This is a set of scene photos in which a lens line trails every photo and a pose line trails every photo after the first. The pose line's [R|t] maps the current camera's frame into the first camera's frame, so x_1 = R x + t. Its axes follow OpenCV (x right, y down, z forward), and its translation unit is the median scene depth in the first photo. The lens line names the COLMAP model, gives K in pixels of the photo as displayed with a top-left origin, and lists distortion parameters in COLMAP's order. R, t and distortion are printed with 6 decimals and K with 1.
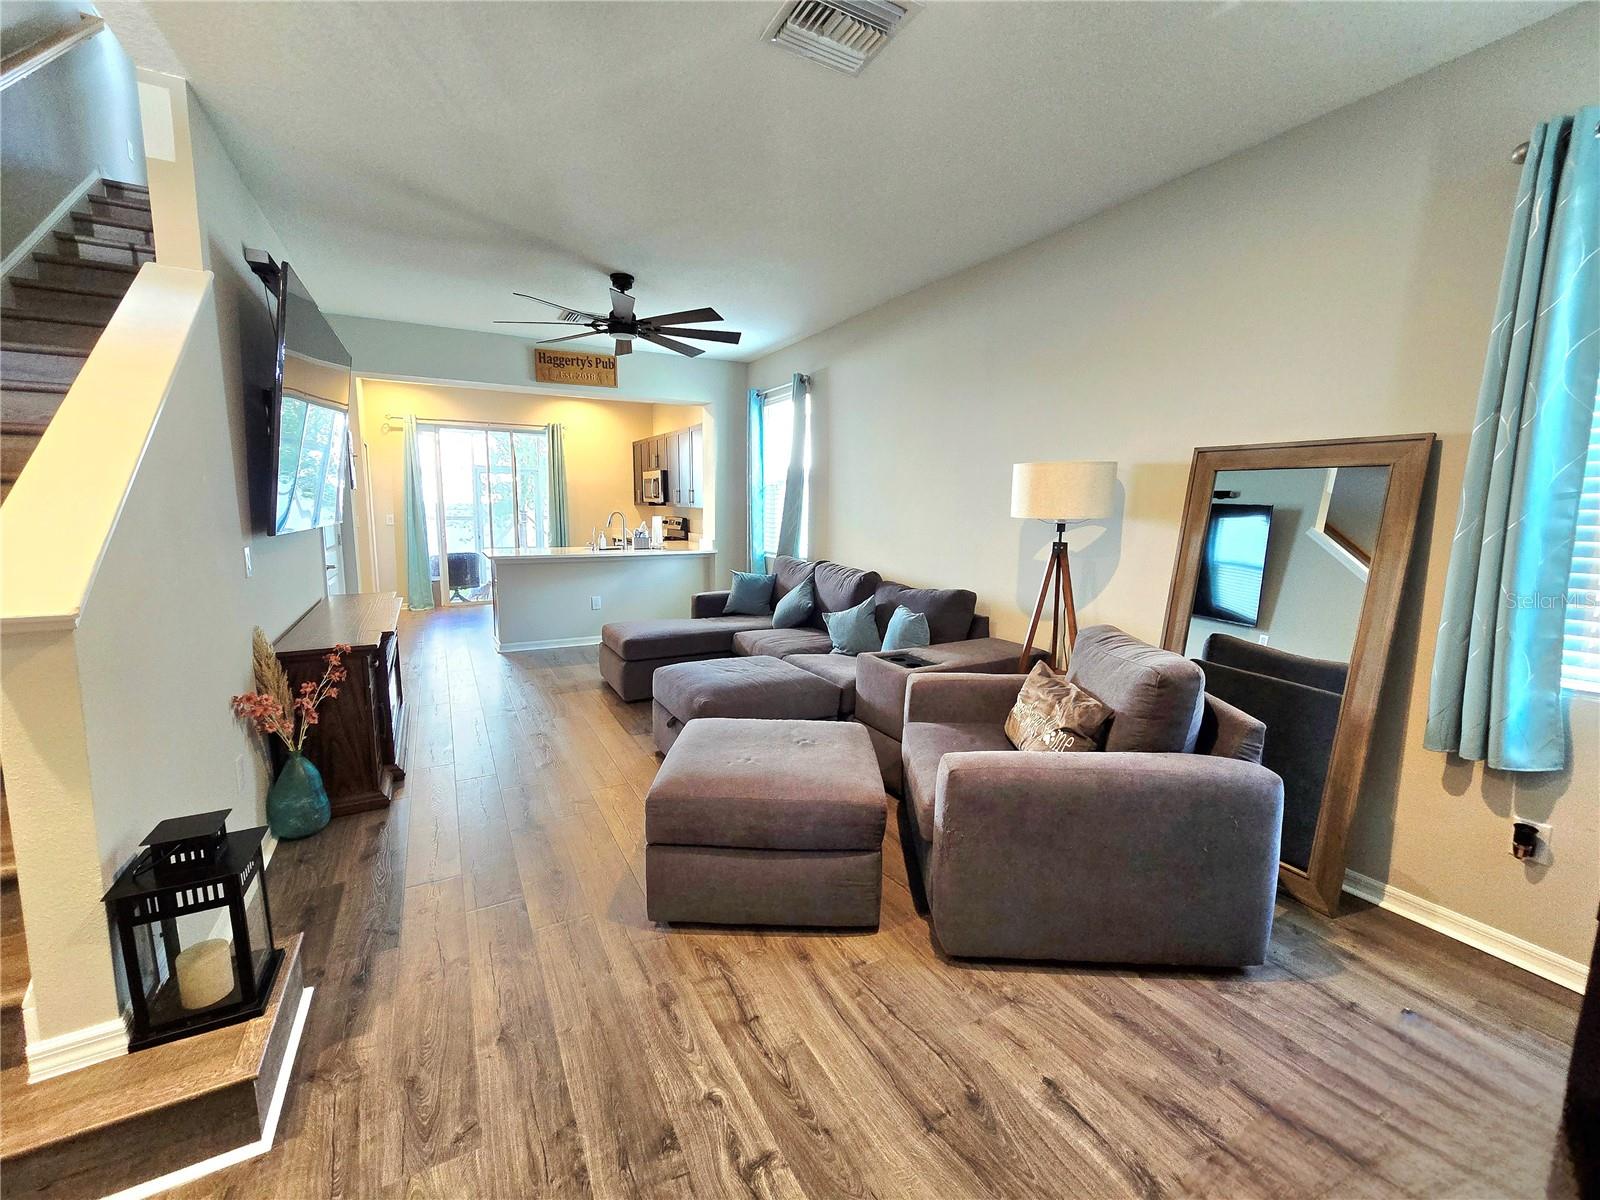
lens RADIAL K [[655.0, 0, 791.9], [0, 655.0, 595.2], [0, 0, 1]] dist [-0.000467, 0.000302]
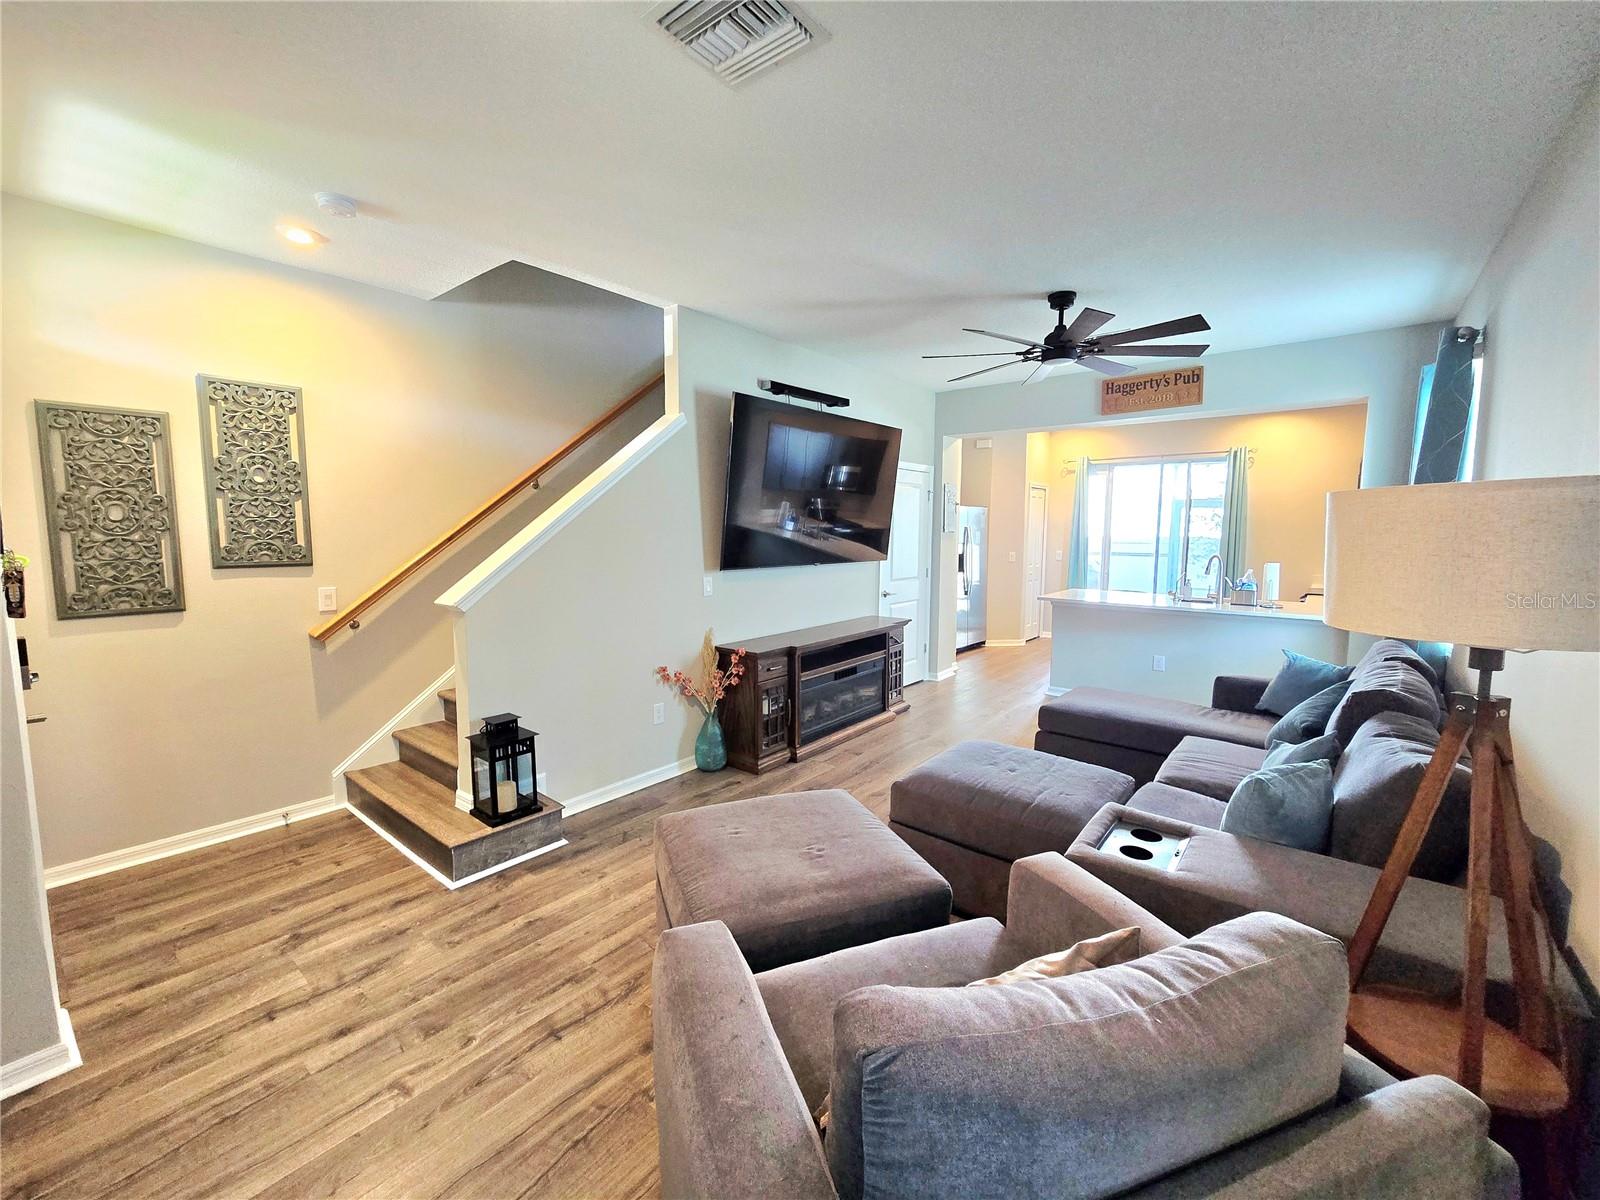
lens RADIAL K [[655.0, 0, 794.6], [0, 655.0, 595.2], [0, 0, 1]] dist [-0.000467, 0.000302]
pose [[0.382141, 0.086071, -0.920087, 0.988216], [-0.127226, 0.991072, 0.039870, -0.169086], [0.915304, 0.101823, 0.389680, 0.824232]]
